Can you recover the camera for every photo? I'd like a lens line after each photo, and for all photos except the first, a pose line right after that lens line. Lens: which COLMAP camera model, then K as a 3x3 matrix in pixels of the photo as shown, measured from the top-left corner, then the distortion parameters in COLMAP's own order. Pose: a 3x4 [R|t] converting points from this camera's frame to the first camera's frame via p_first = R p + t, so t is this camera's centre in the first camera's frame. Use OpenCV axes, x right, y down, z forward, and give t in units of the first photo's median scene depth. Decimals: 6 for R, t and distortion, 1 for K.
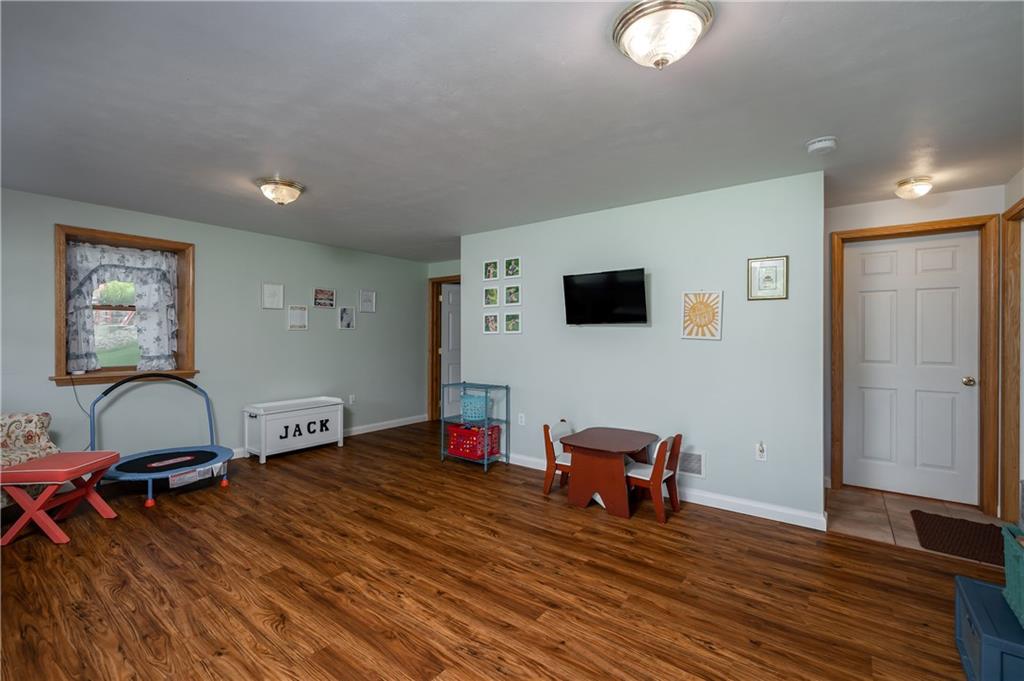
lens RADIAL K [[427.5, 0, 516.4], [0, 427.5, 335.5], [0, 0, 1]] dist [-0.001217, 0.000109]
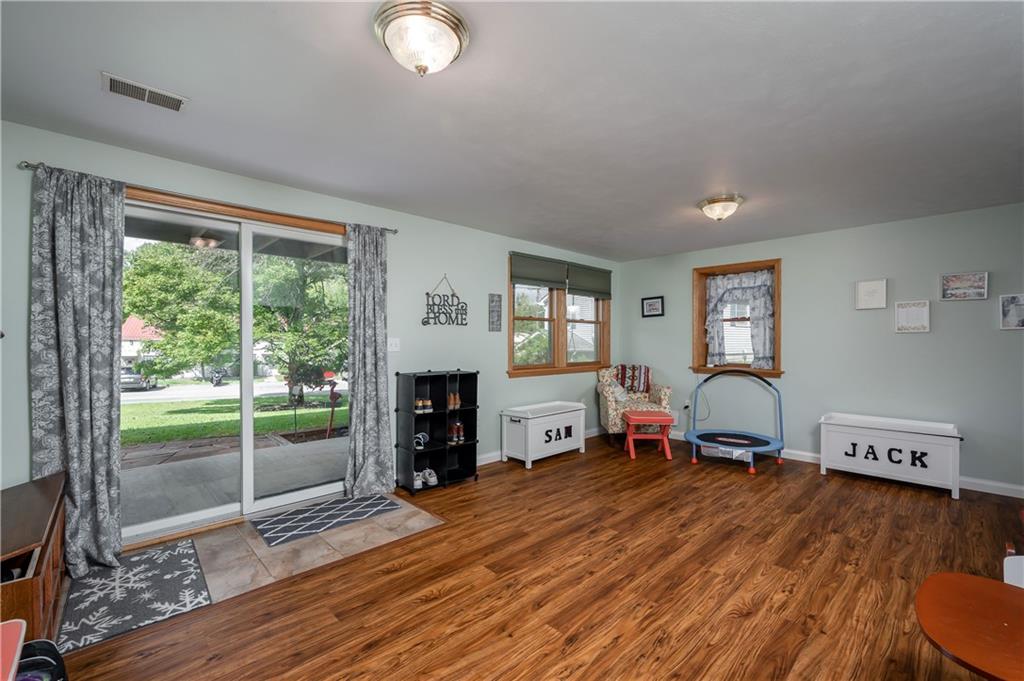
lens RADIAL K [[427.5, 0, 514.7], [0, 427.5, 346.7], [0, 0, 1]] dist [-0.001217, 0.000109]
pose [[-0.139929, 0.009114, -0.990120, 0.584446], [0.001658, 0.999958, 0.008970, 0.007751], [0.990160, -0.000387, -0.139939, 0.603264]]
